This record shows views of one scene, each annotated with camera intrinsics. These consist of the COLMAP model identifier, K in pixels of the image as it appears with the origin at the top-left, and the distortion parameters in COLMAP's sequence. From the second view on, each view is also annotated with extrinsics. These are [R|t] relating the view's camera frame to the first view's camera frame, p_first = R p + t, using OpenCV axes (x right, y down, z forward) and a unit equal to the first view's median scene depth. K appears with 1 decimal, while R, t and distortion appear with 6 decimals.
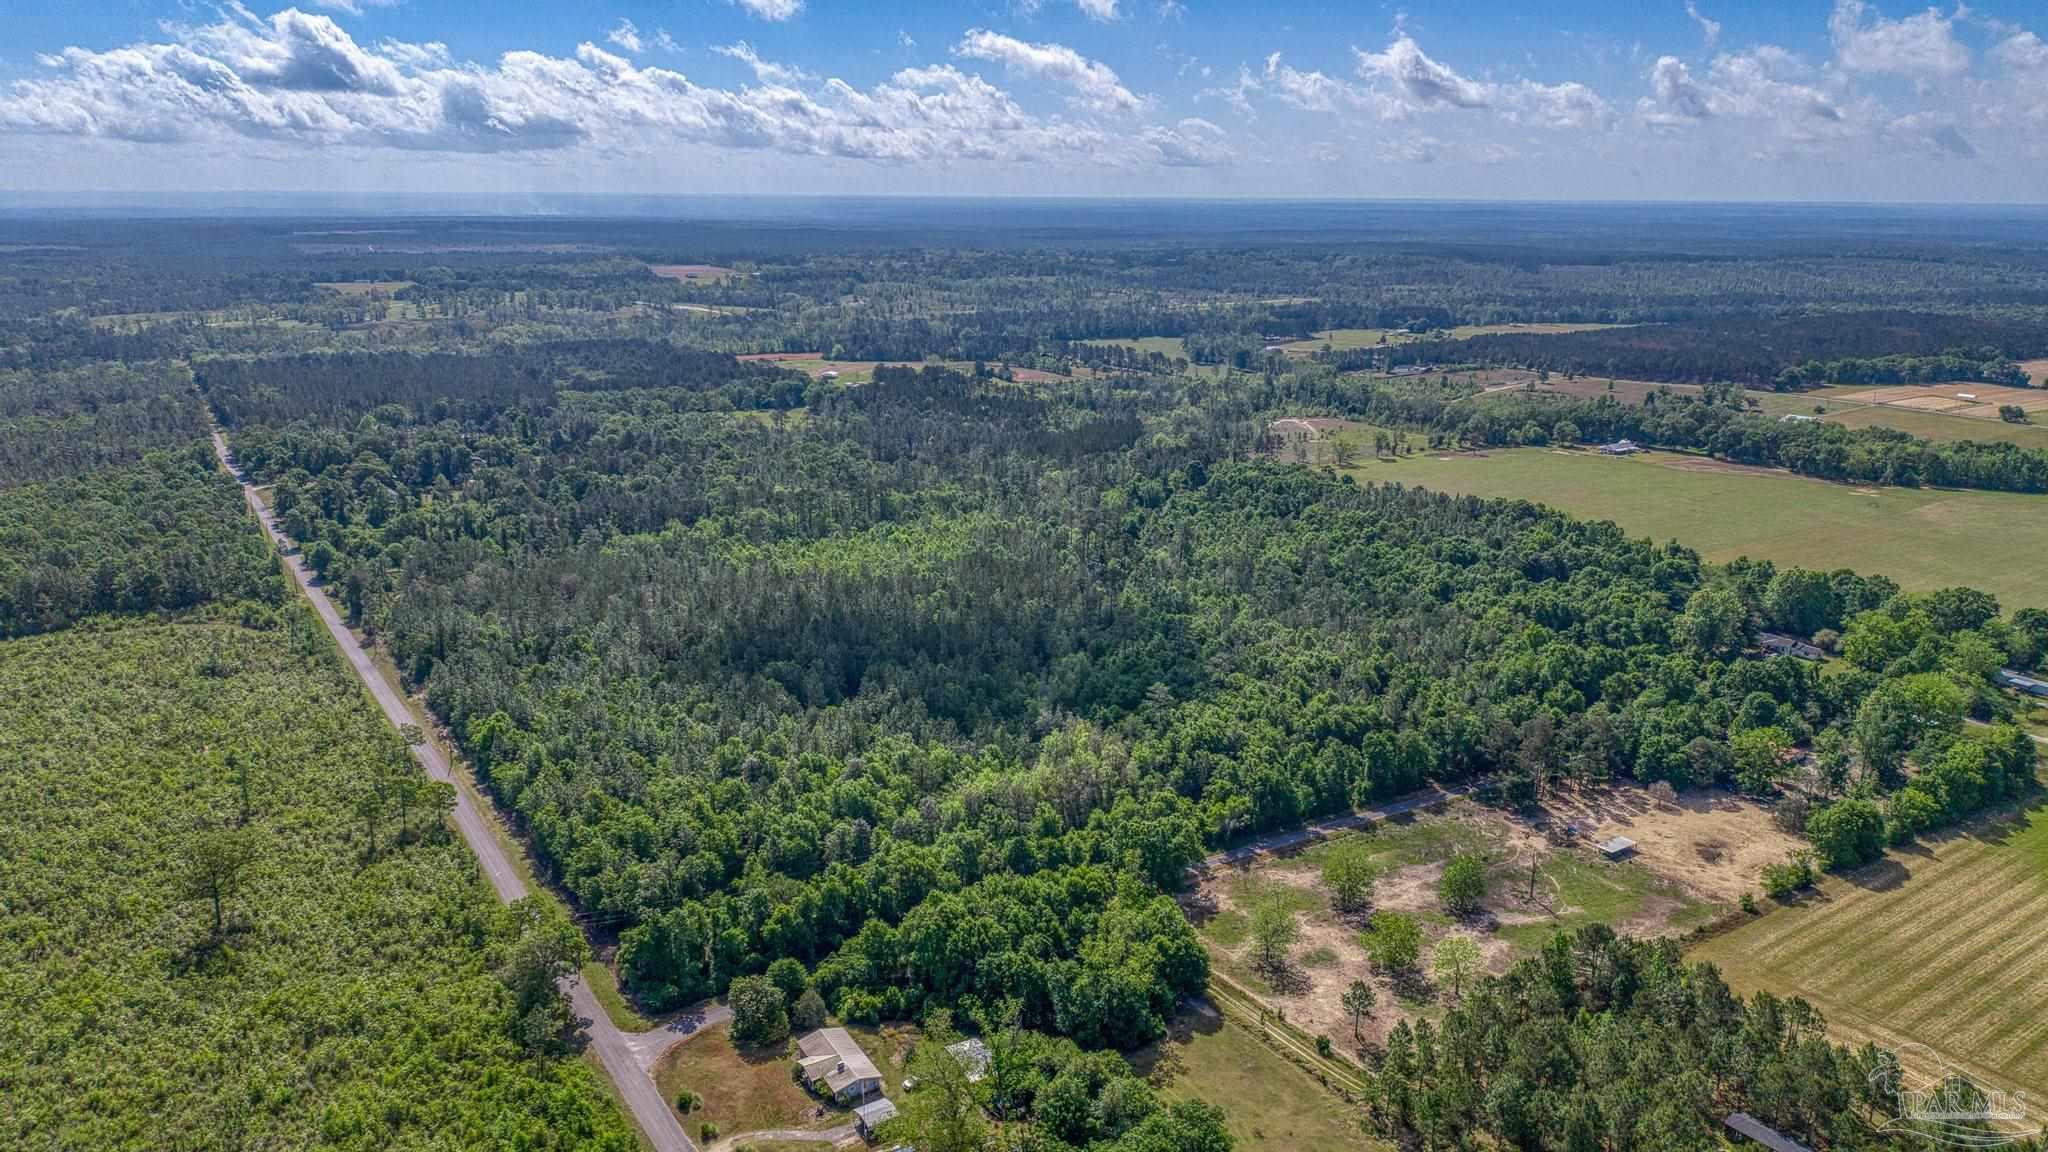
lens RADIAL K [[1391.9, 0, 1024.9], [0, 1391.9, 571.9], [0, 0, 1]] dist [0.012042, -0.000967]
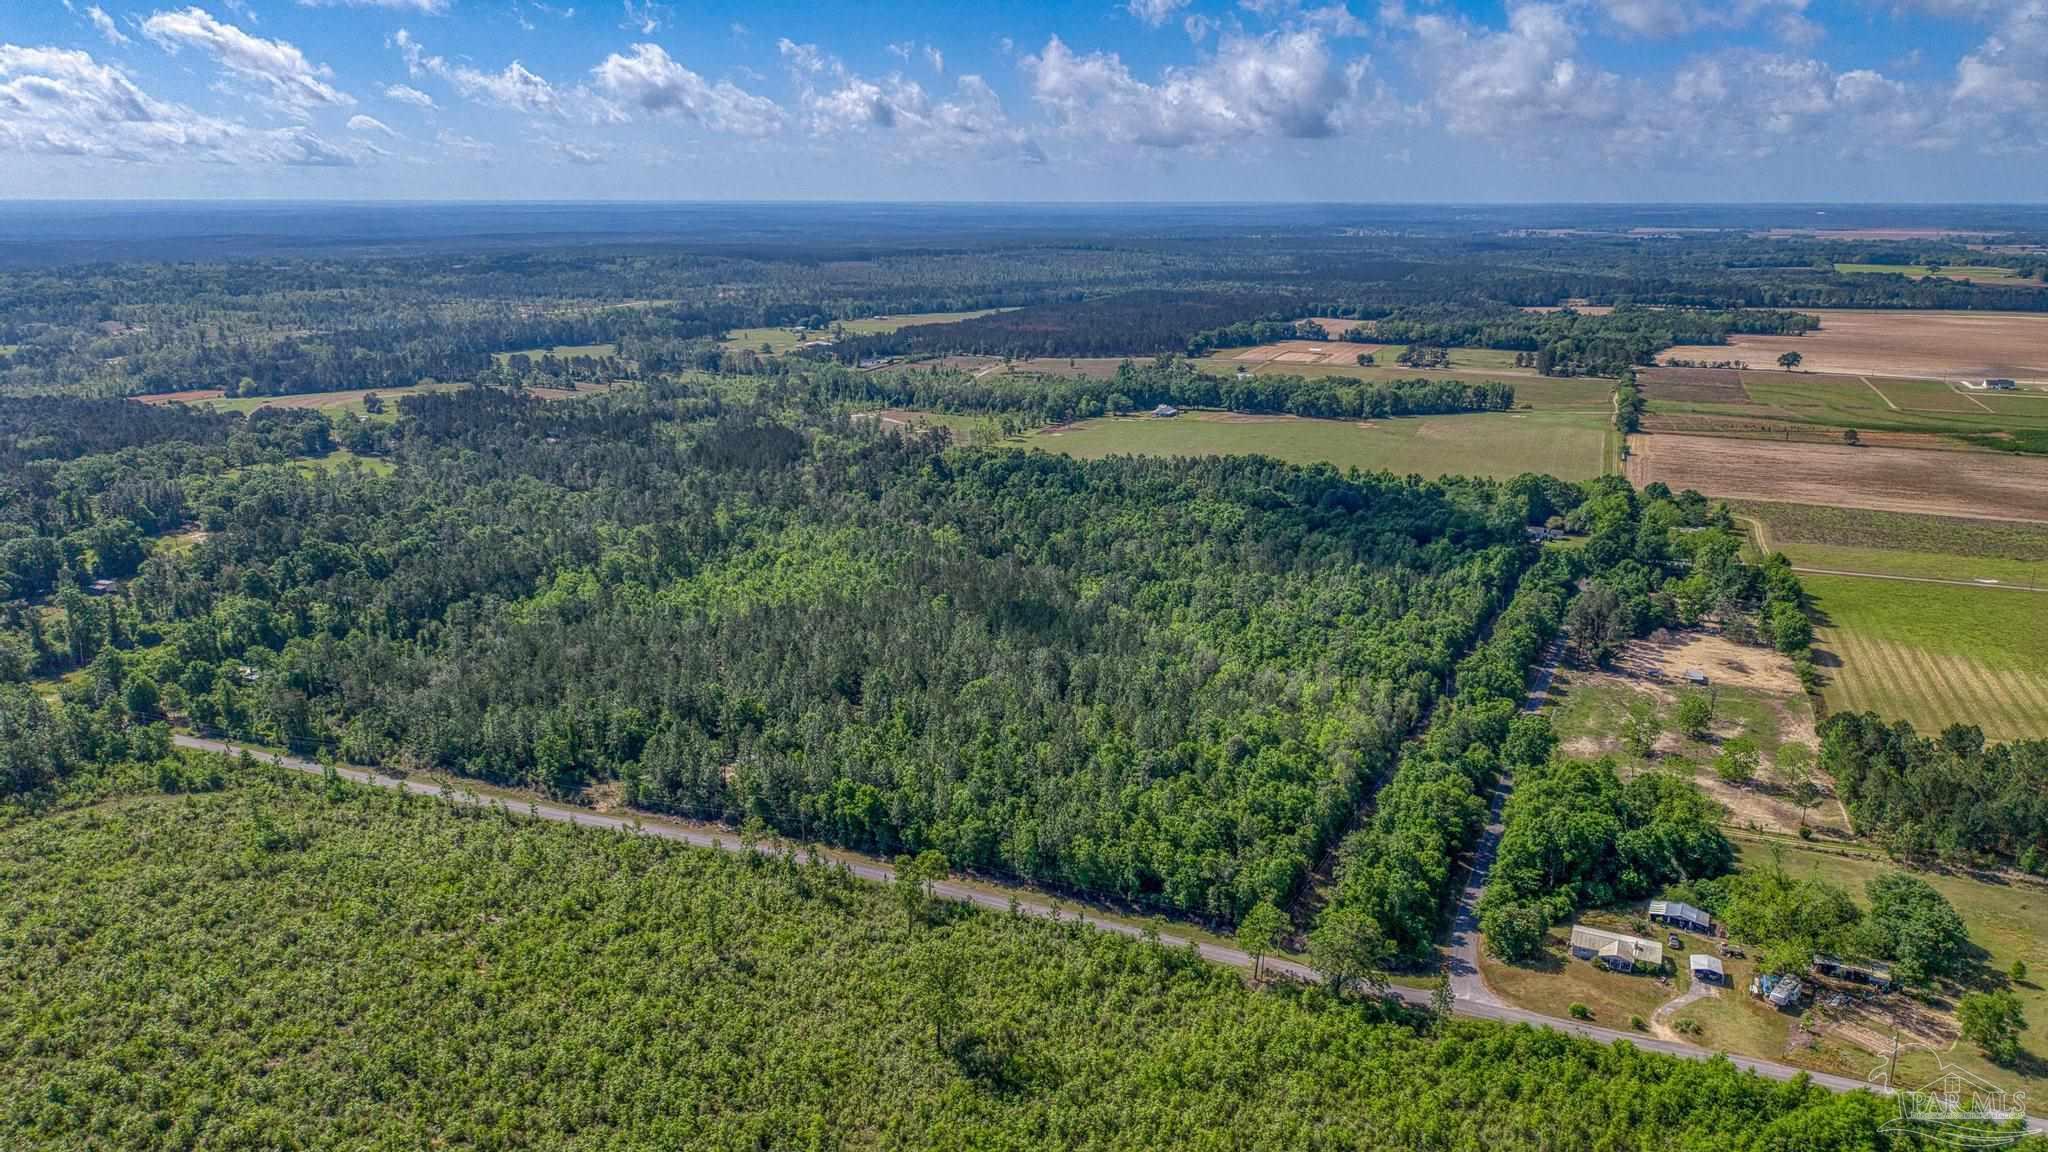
lens RADIAL K [[1391.9, 0, 1025.5], [0, 1391.9, 579.4], [0, 0, 1]] dist [0.012042, -0.000967]
pose [[0.835481, -0.153325, 0.527695, -0.331247], [0.151592, 0.987332, 0.046864, -0.023017], [-0.528195, 0.040841, 0.848140, 0.079985]]
